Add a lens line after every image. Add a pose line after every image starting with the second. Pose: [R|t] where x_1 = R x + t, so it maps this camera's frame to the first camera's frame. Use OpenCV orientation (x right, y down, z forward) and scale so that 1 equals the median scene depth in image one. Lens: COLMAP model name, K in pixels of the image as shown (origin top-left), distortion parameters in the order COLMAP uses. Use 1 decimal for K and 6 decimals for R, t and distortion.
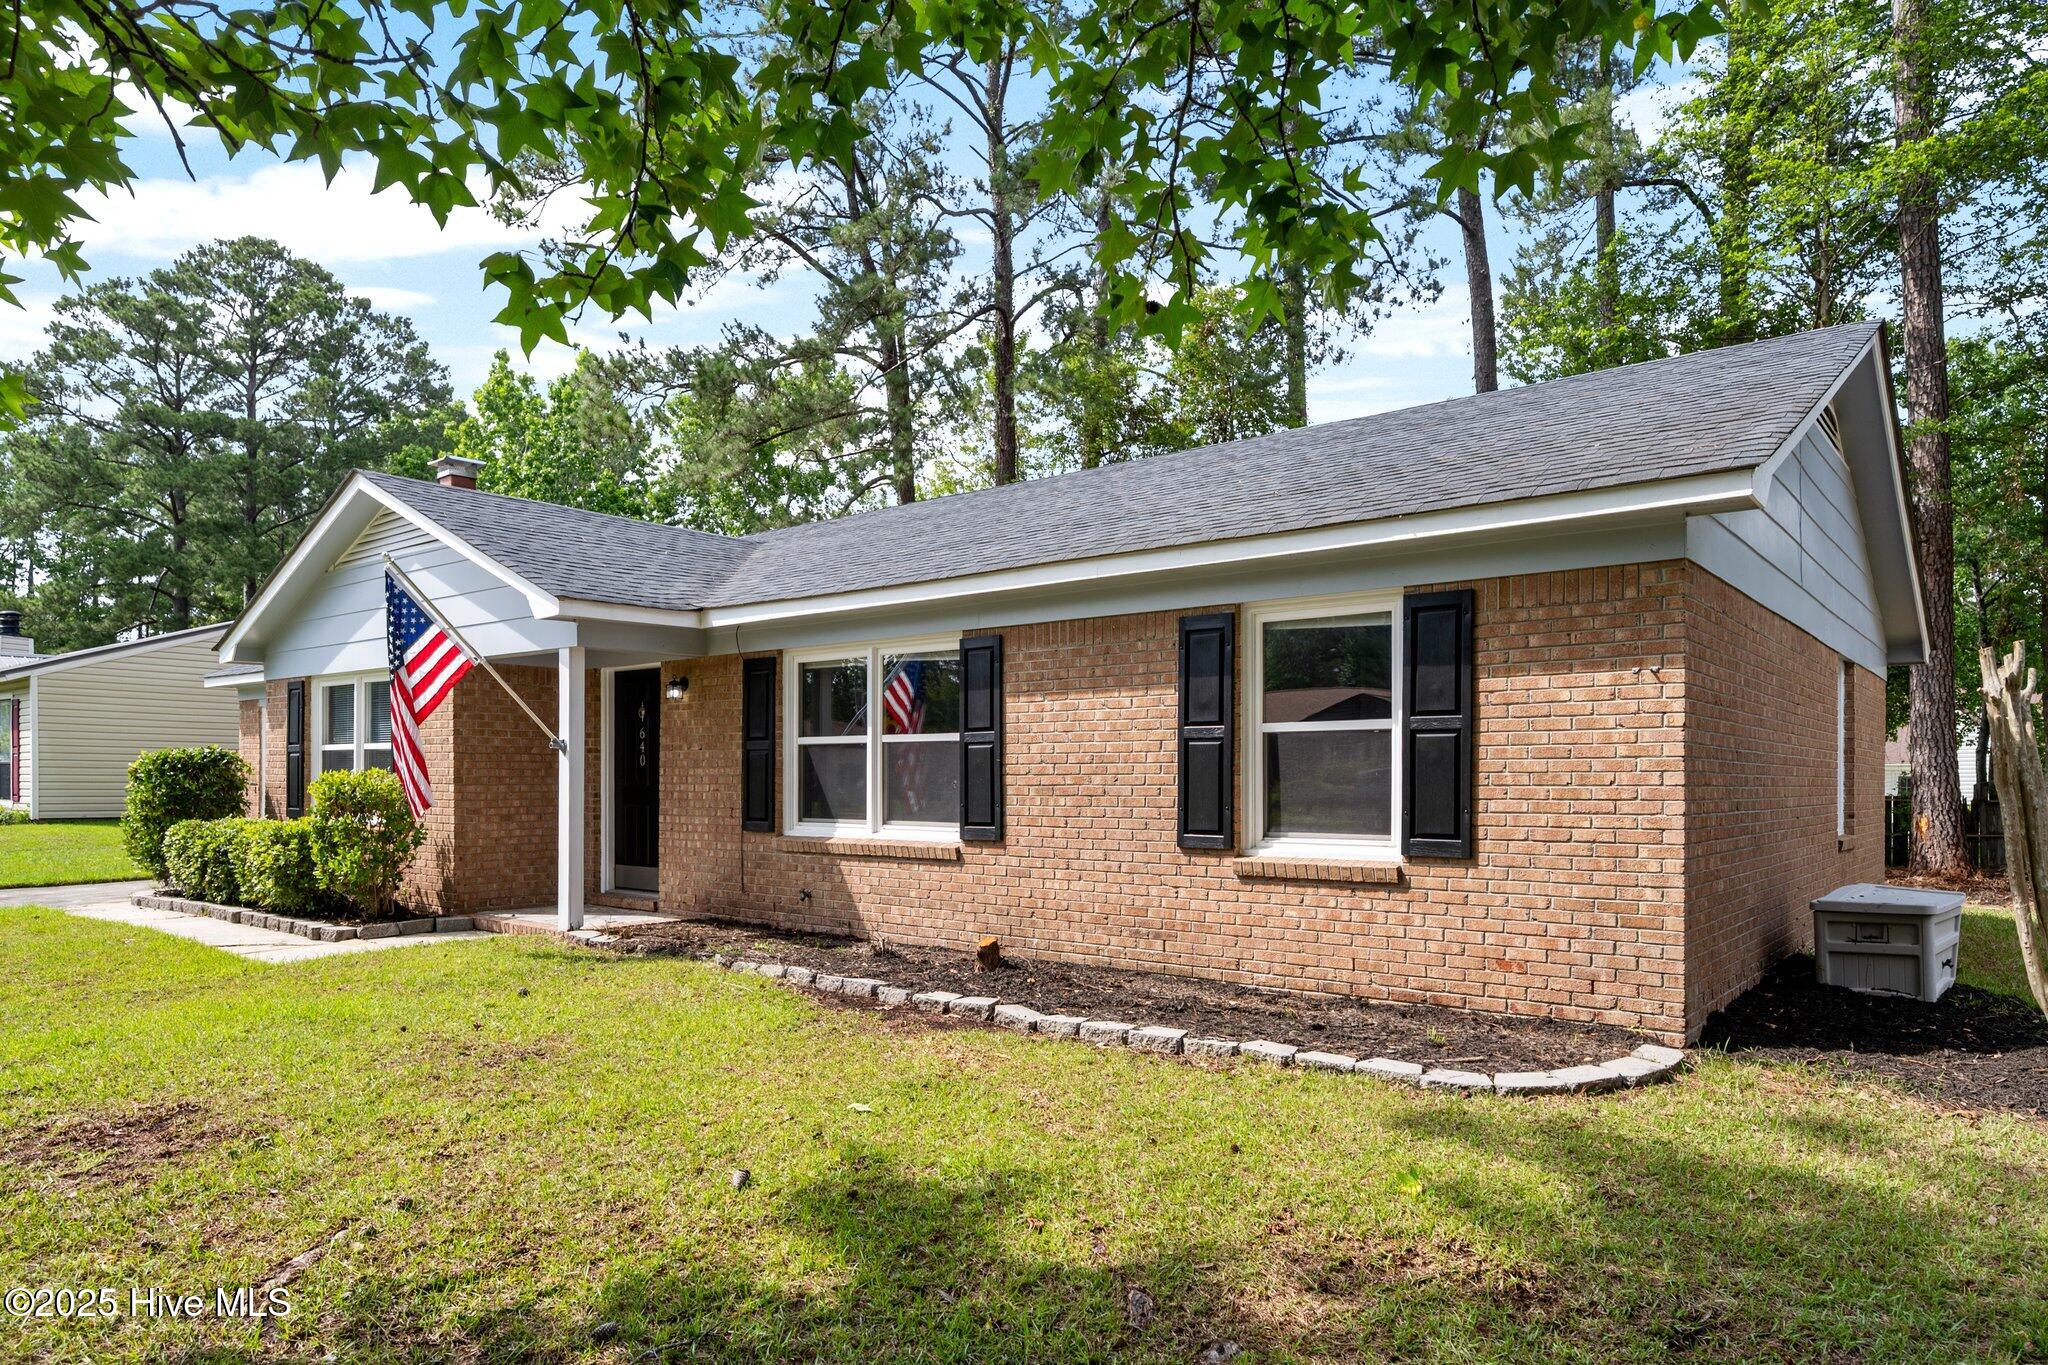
lens RADIAL K [[1275.8, 0, 1024.0], [0, 1275.8, 682.5], [0, 0, 1]] dist [-0.002241, -0.000453]
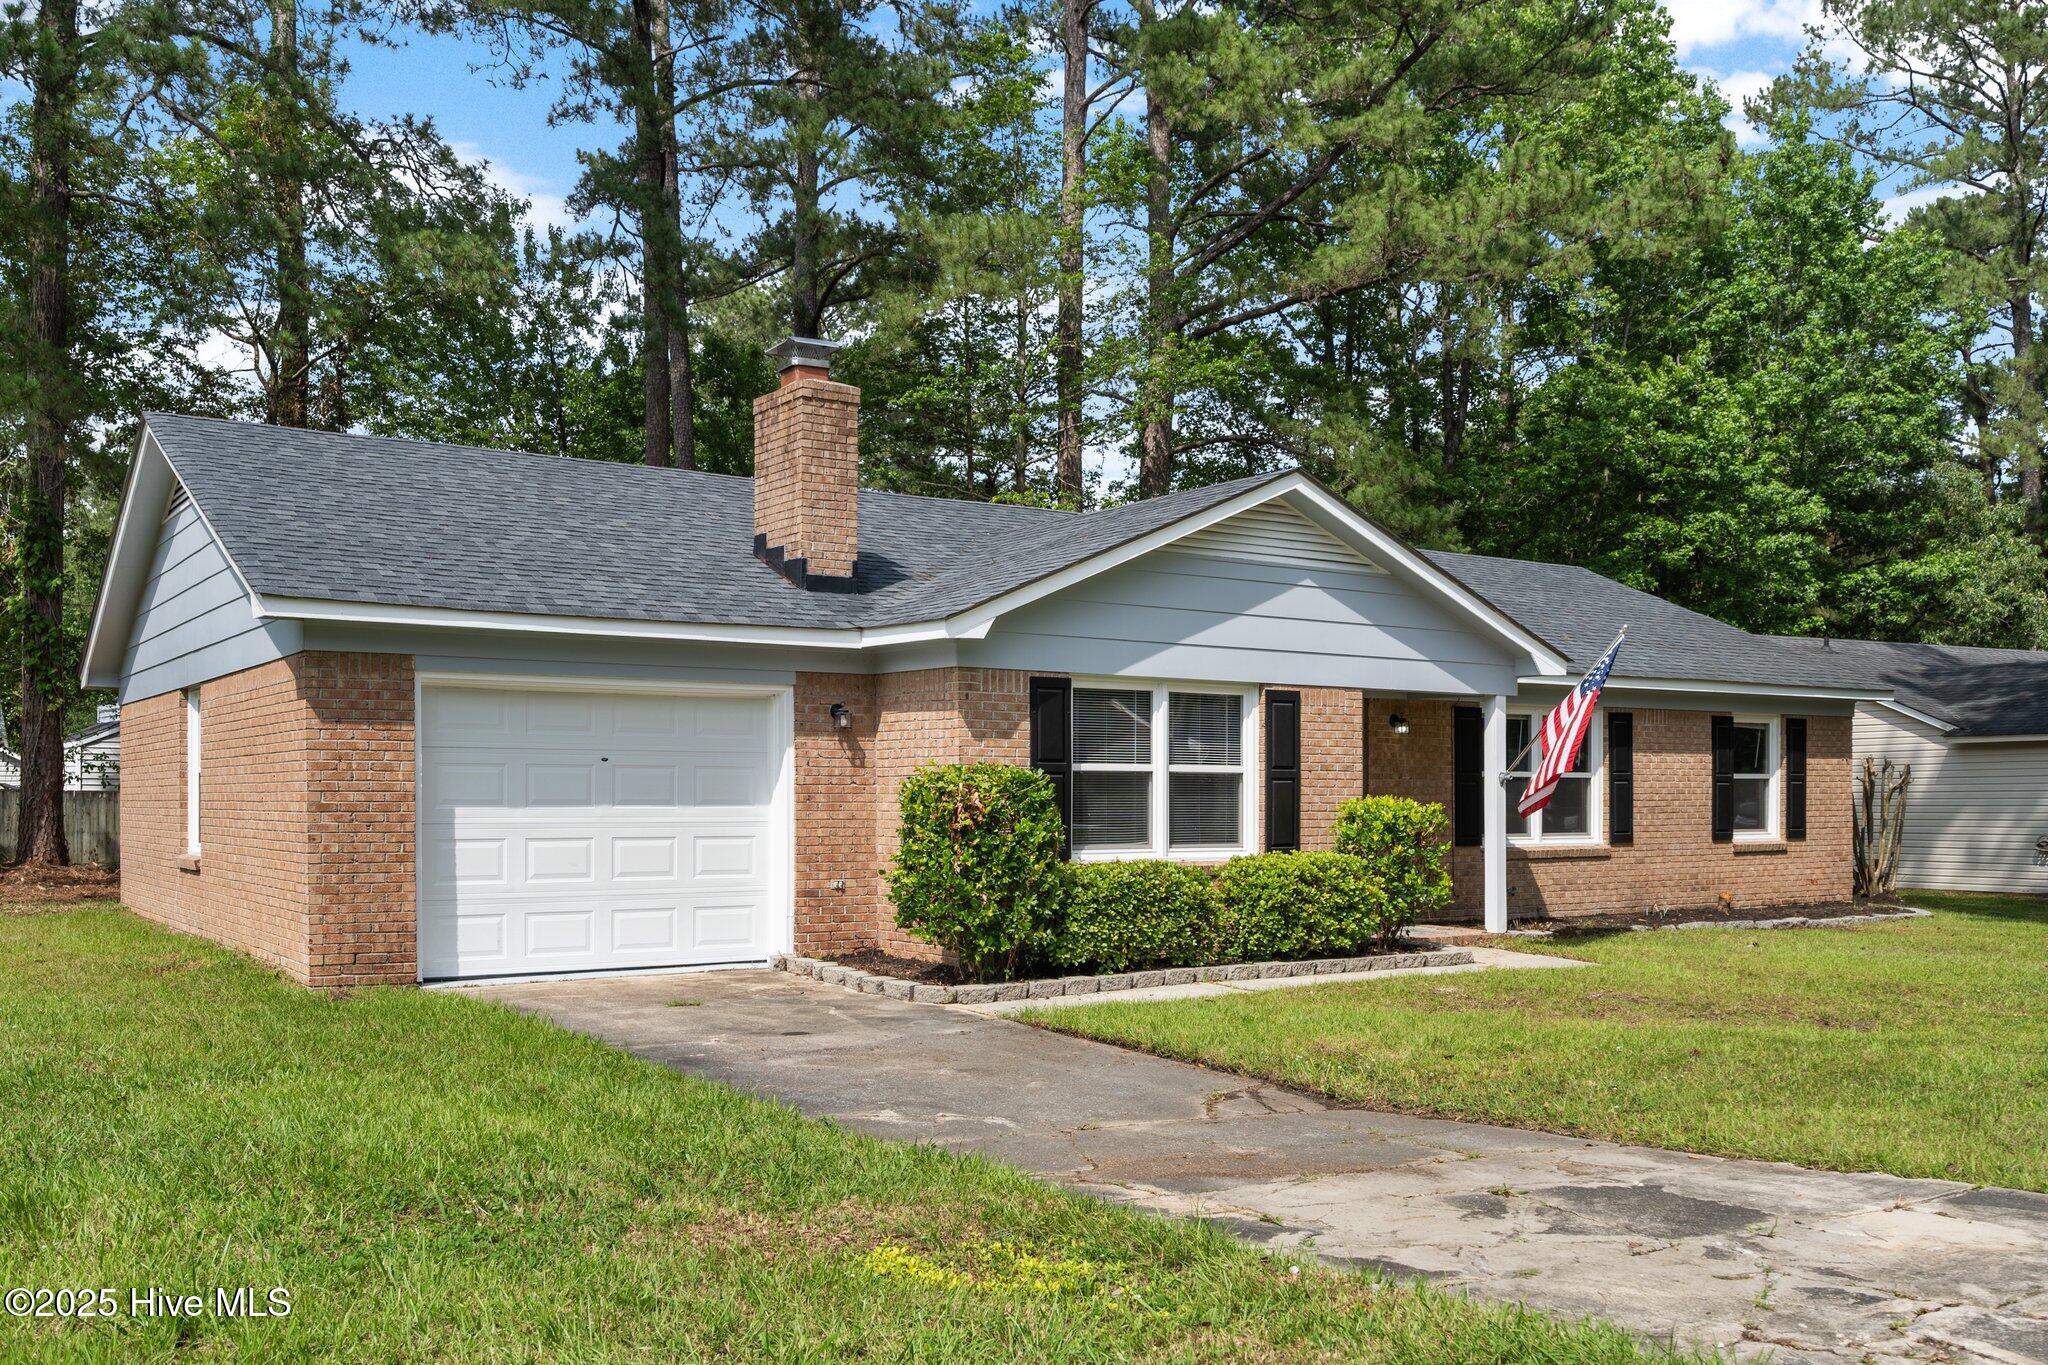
lens RADIAL K [[1688.0, 0, 1024.0], [0, 1688.0, 682.5], [0, 0, 1]] dist [0.008476, -0.000685]
pose [[0.300218, 0.055353, 0.952263, -2.347942], [-0.076485, 0.996497, -0.033811, 0.056354], [-0.950799, -0.062683, 0.303400, 1.128653]]
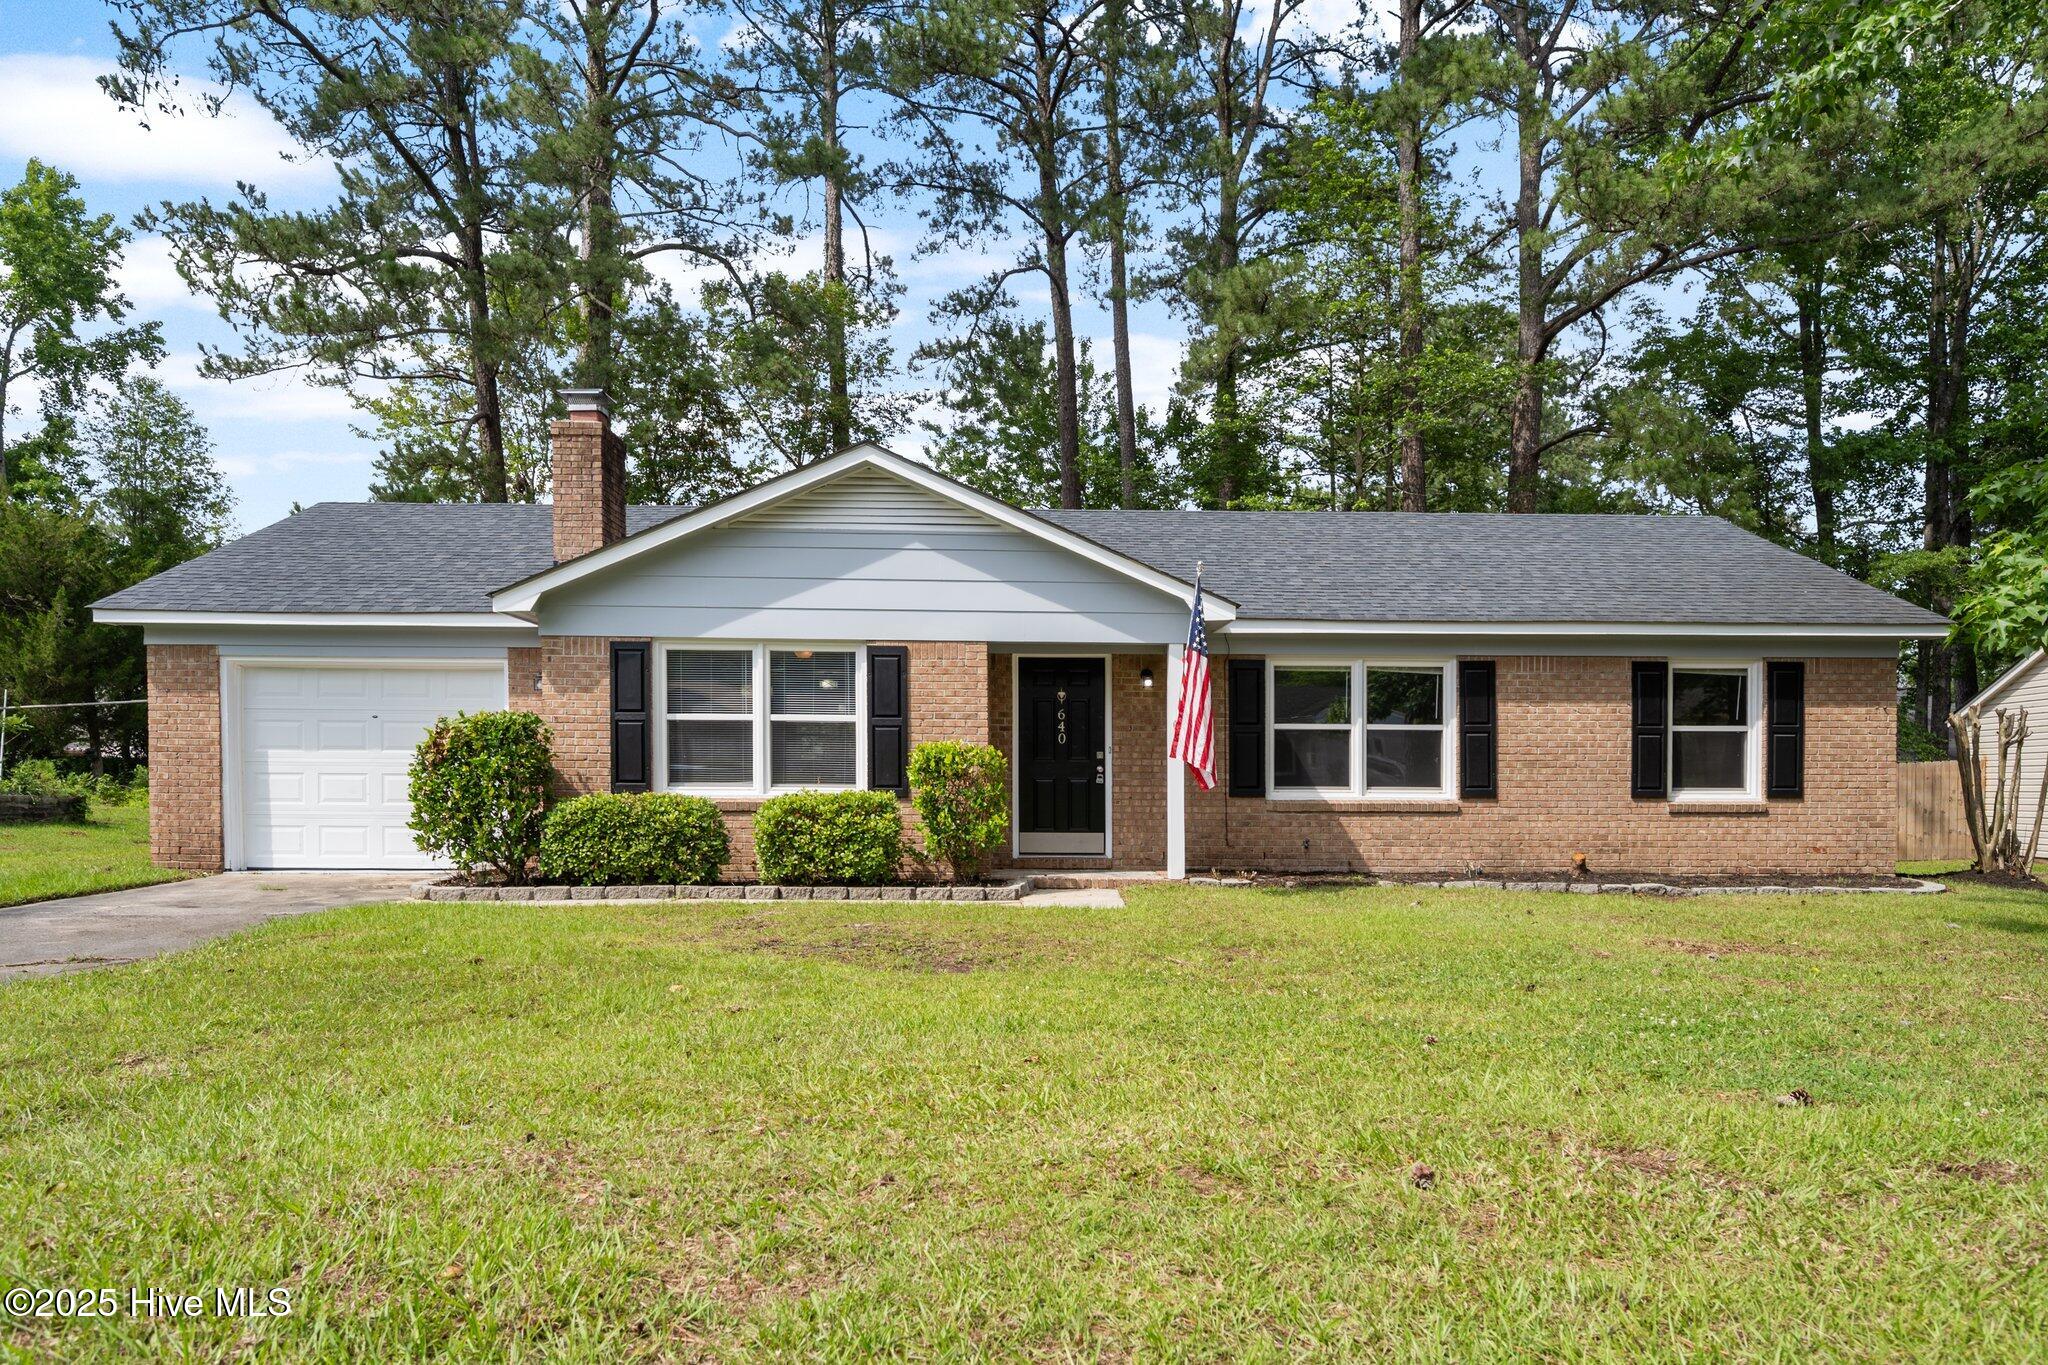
lens RADIAL K [[1371.5, 0, 1024.0], [0, 1371.5, 682.5], [0, 0, 1]] dist [0.004074, 0.001777]
pose [[0.747469, 0.042330, 0.662946, -1.558699], [-0.053618, 0.998556, -0.003305, 0.024318], [-0.662129, -0.033076, 0.748660, 0.163780]]
